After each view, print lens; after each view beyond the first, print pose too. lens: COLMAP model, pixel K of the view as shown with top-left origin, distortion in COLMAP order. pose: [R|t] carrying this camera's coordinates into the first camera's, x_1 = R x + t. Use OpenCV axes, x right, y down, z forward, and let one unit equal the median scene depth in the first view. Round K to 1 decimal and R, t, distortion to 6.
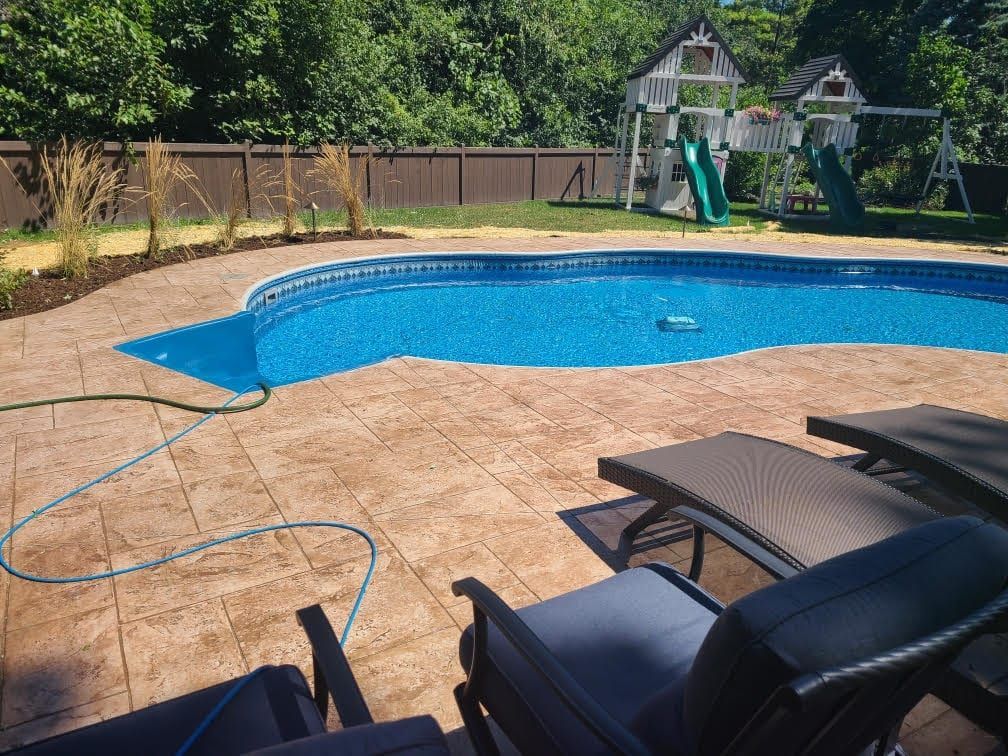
lens RADIAL K [[761.2, 0, 502.2], [0, 761.2, 377.6], [0, 0, 1]] dist [0.023626, -0.039991]
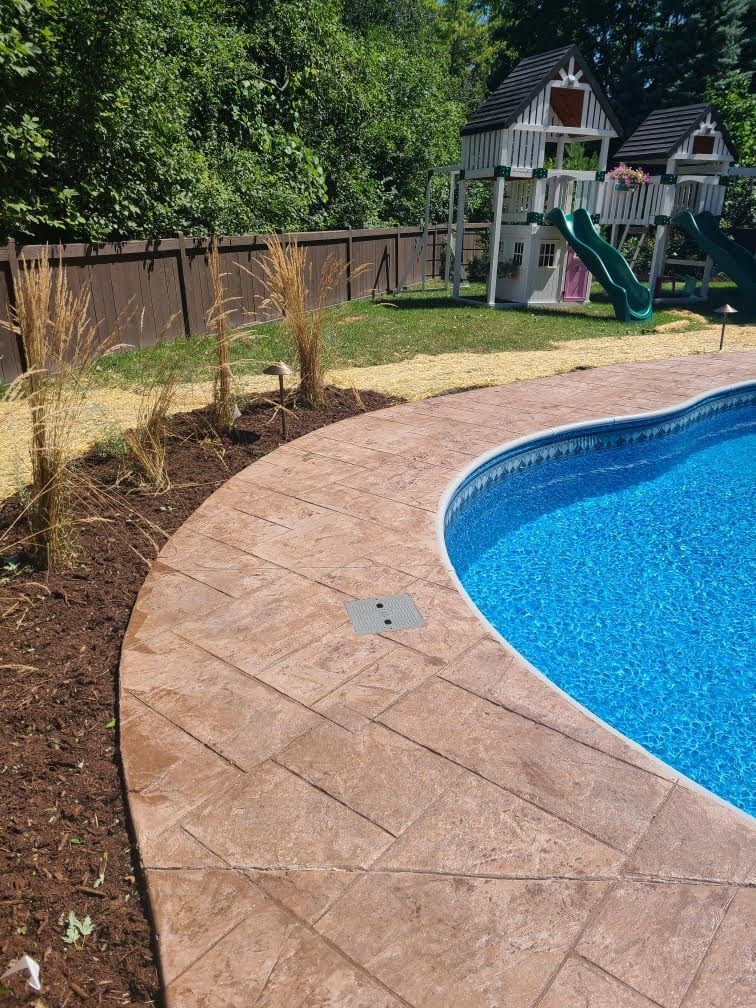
lens RADIAL K [[761.2, 0, 381.4], [0, 761.2, 504.3], [0, 0, 1]] dist [0.023626, -0.039991]
pose [[0.936299, -0.153315, 0.315972, -0.224320], [0.133841, 0.987556, 0.082575, -0.104217], [-0.324700, -0.035025, 0.945168, 0.306839]]
